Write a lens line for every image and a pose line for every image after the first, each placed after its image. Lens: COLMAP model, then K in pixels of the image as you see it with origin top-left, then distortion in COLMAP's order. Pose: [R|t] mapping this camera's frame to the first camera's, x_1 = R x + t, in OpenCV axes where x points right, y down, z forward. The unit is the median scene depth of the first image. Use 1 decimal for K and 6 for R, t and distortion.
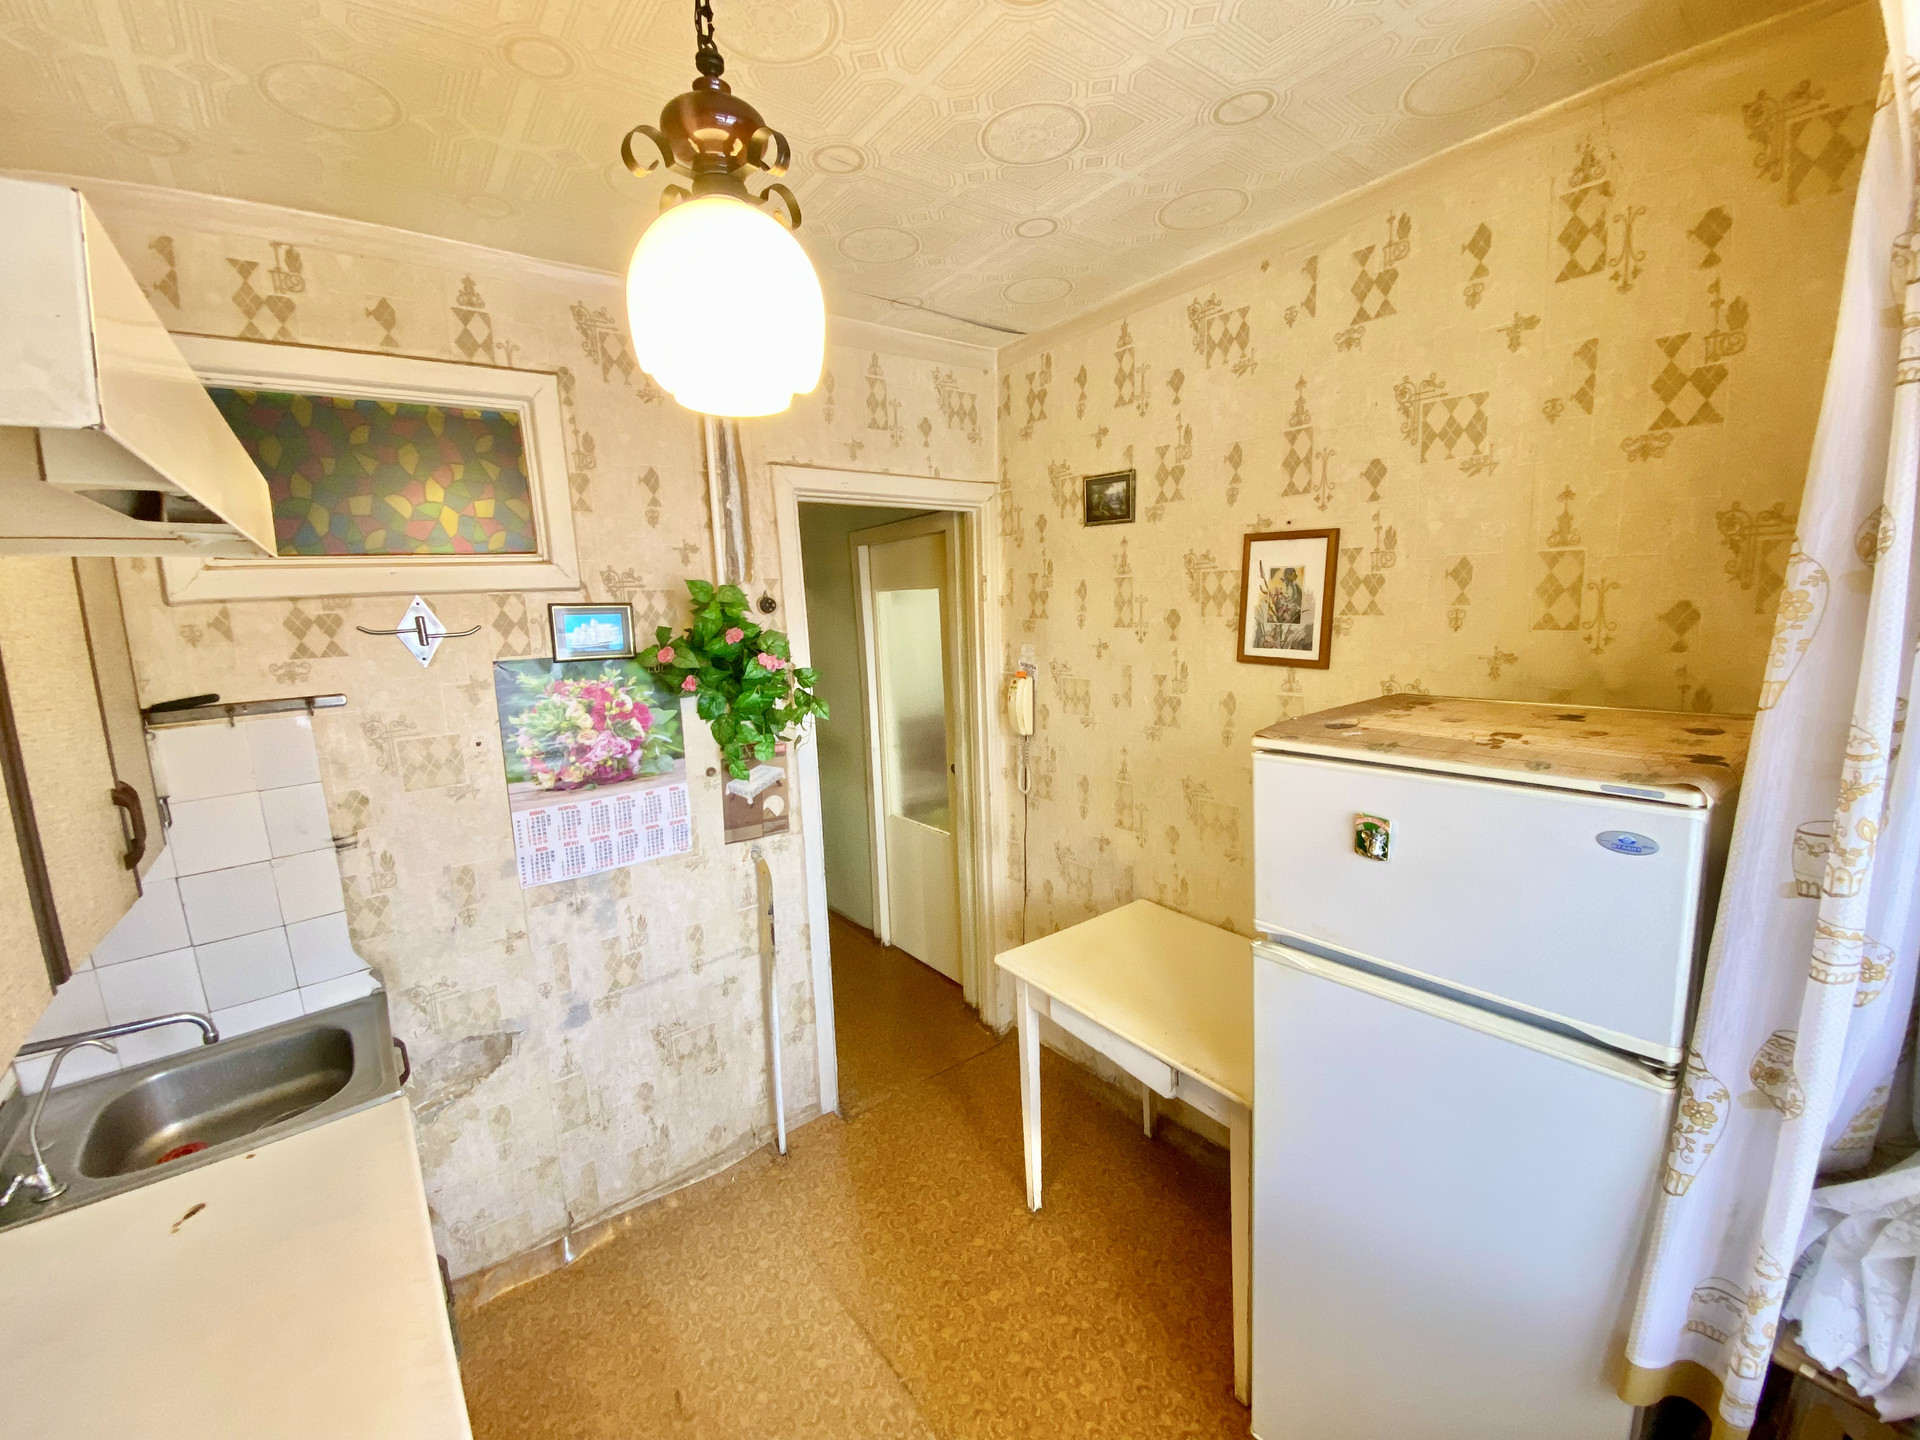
lens RADIAL K [[774.5, 0, 956.4], [0, 774.5, 719.8], [0, 0, 1]] dist [0.022596, -0.021070]
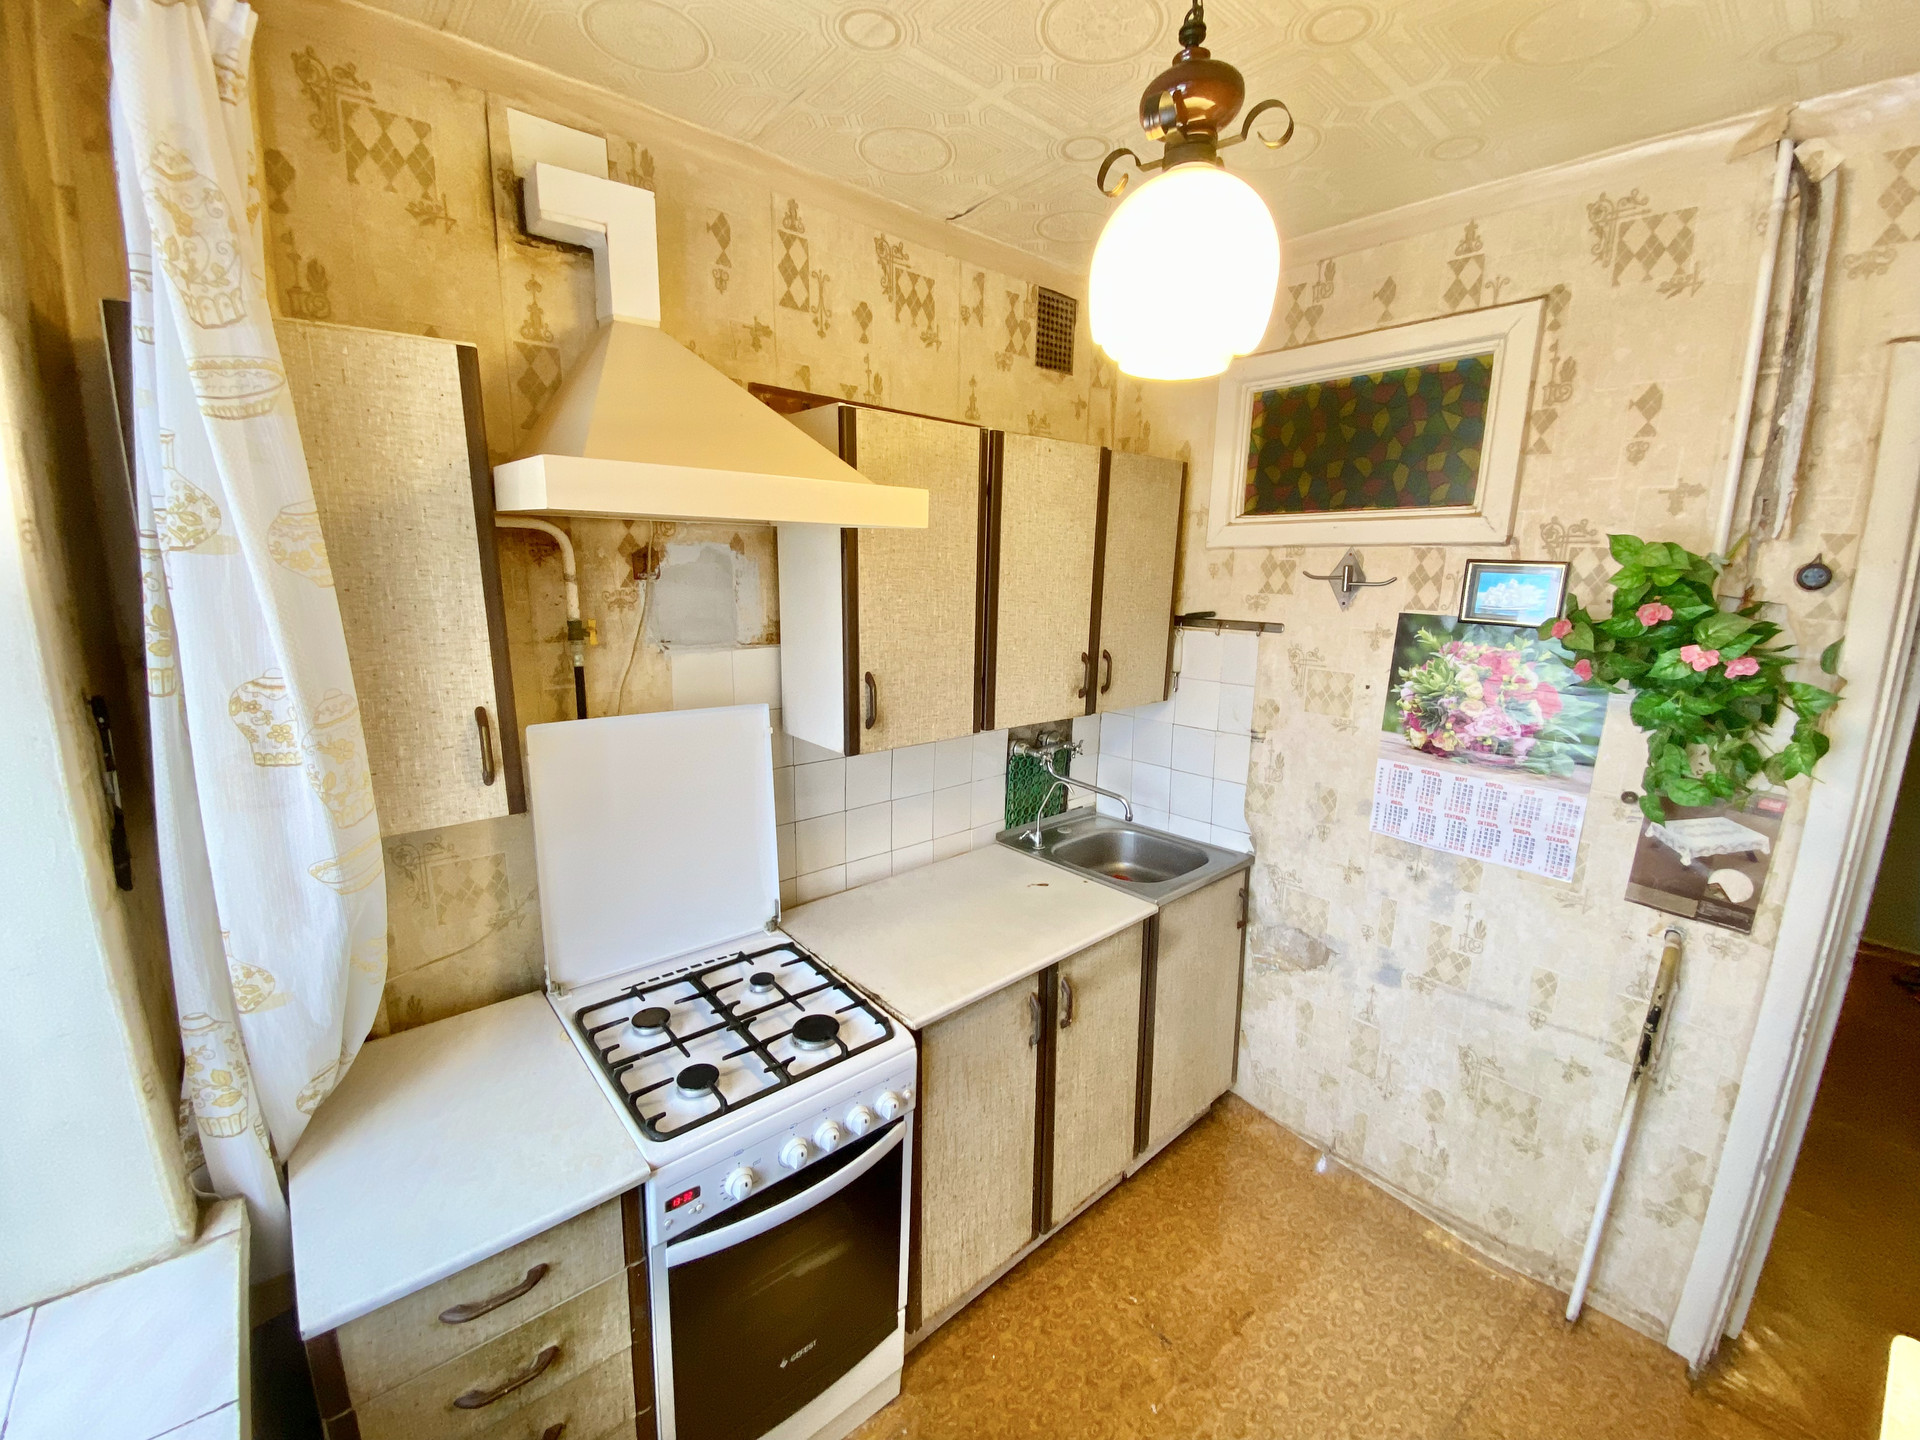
lens RADIAL K [[774.5, 0, 949.0], [0, 774.5, 719.4], [0, 0, 1]] dist [0.022596, -0.021070]
pose [[0.042660, 0.239777, -0.969890, 0.387109], [-0.173624, 0.957782, 0.229147, -0.066639], [0.983888, 0.158621, 0.082490, 0.318794]]
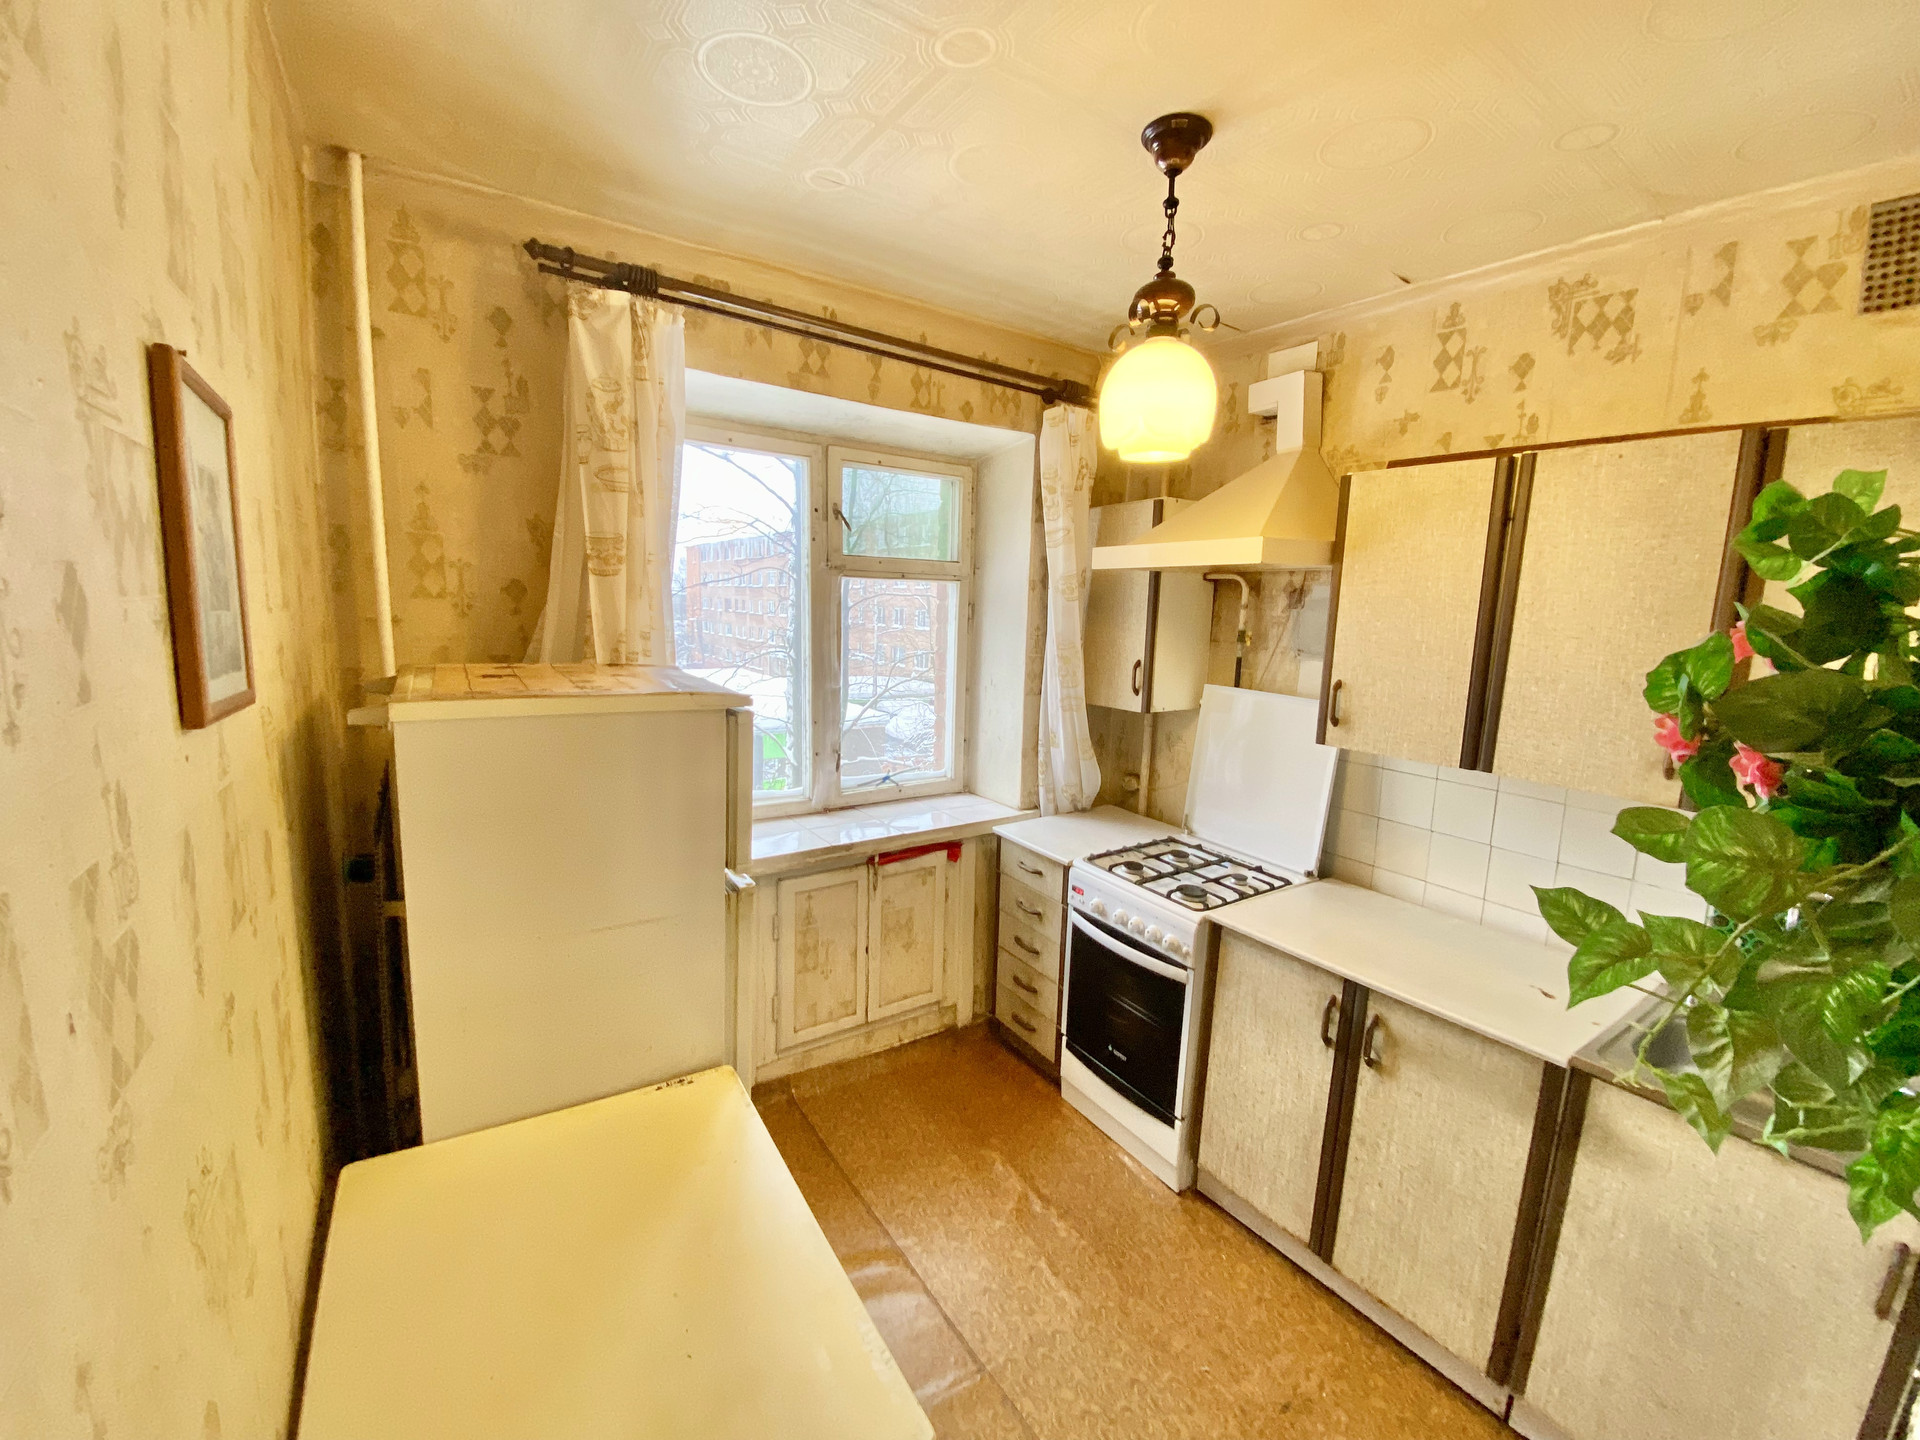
lens RADIAL K [[774.5, 0, 964.4], [0, 774.5, 721.6], [0, 0, 1]] dist [0.022596, -0.021070]
pose [[-0.998458, -0.004168, 0.055356, 0.014495], [0.012791, 0.953073, 0.302469, -0.175263], [-0.054019, 0.302711, -0.951550, 1.302616]]
